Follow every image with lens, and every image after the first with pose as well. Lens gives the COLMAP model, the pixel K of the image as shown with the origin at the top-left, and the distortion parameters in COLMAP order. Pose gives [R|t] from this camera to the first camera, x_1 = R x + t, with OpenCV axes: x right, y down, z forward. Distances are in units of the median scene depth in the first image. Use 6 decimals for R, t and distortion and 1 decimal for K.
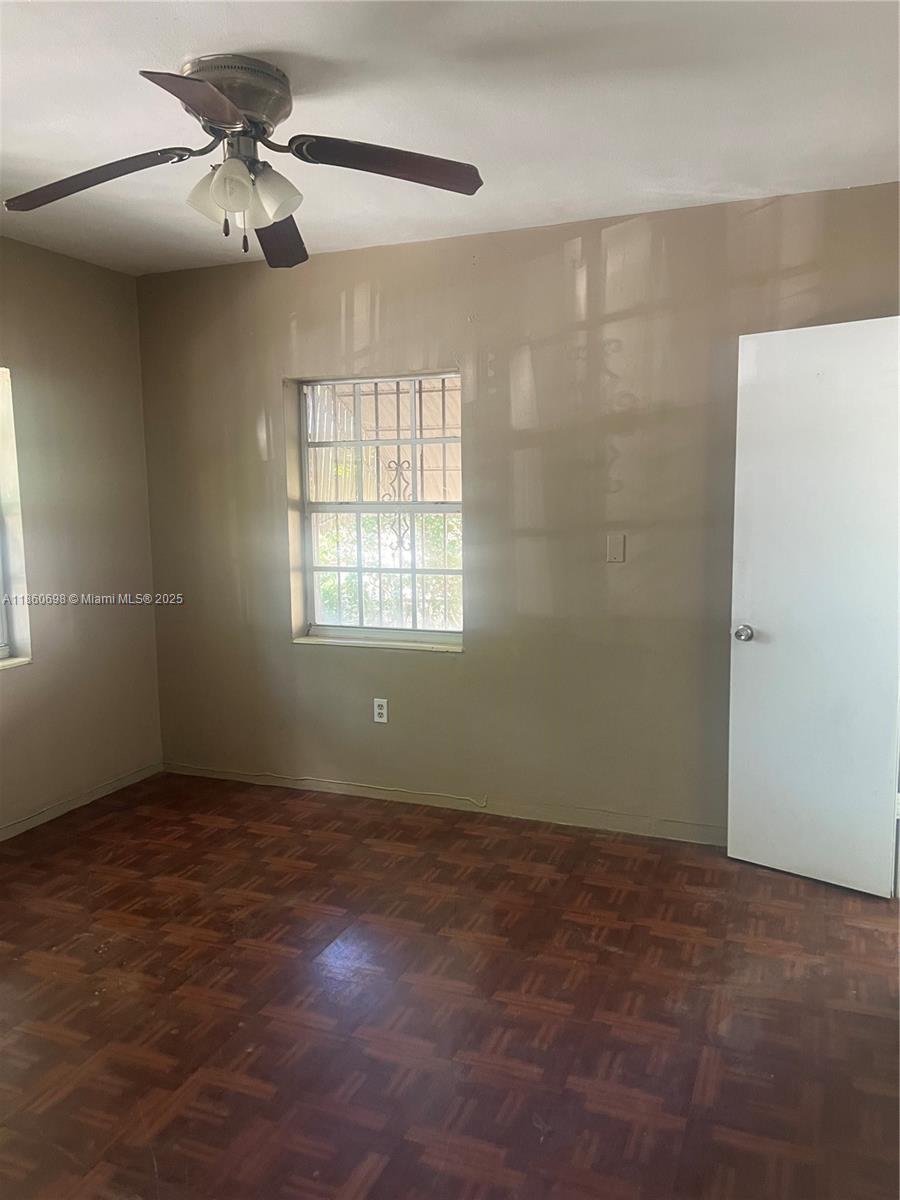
lens RADIAL K [[903.0, 0, 450.0], [0, 903.0, 600.0], [0, 0, 1]] dist [0.067707, -0.070771]
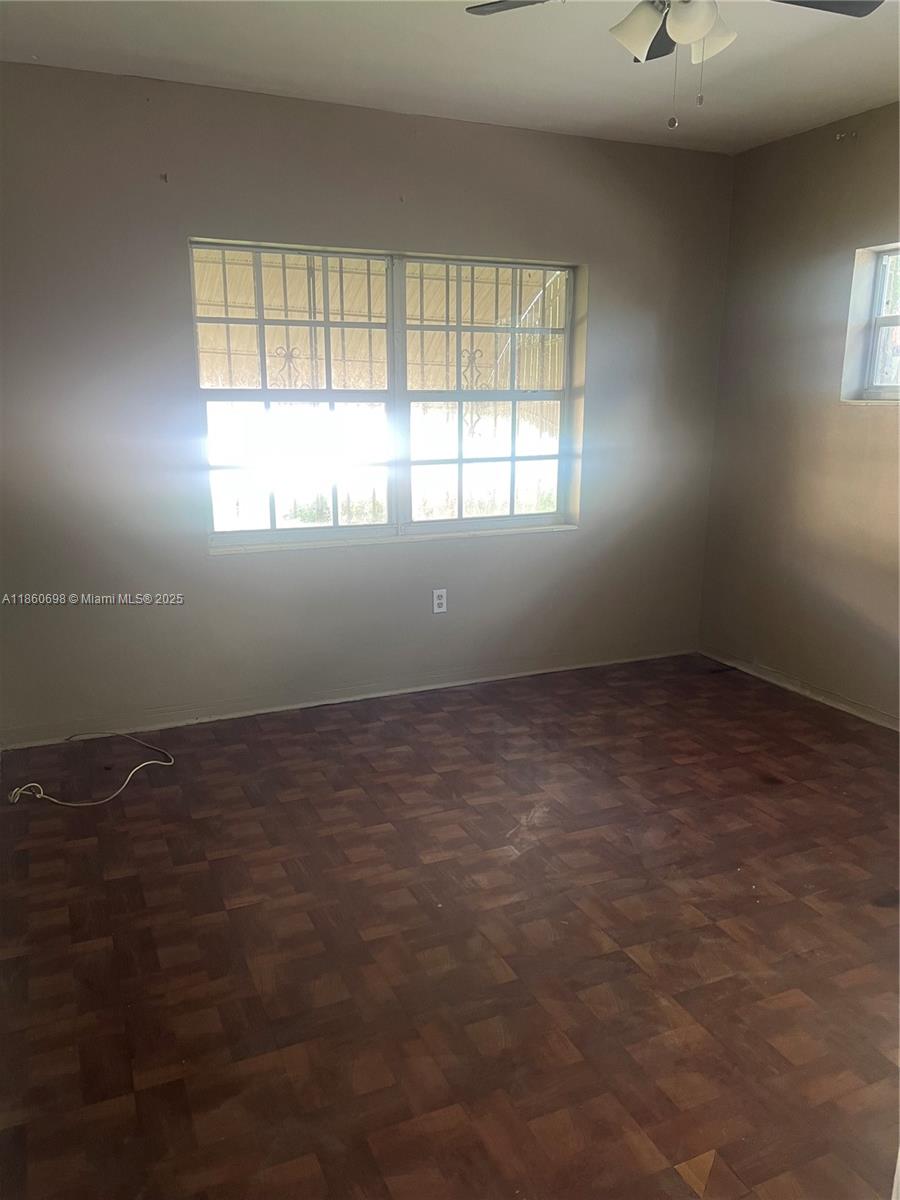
lens RADIAL K [[903.0, 0, 450.0], [0, 903.0, 600.0], [0, 0, 1]] dist [0.067707, -0.070771]
pose [[0.686468, -0.154791, 0.710494, -0.791347], [0.073025, 0.986816, 0.144436, -0.024665], [-0.723484, -0.047267, 0.688721, 0.292673]]
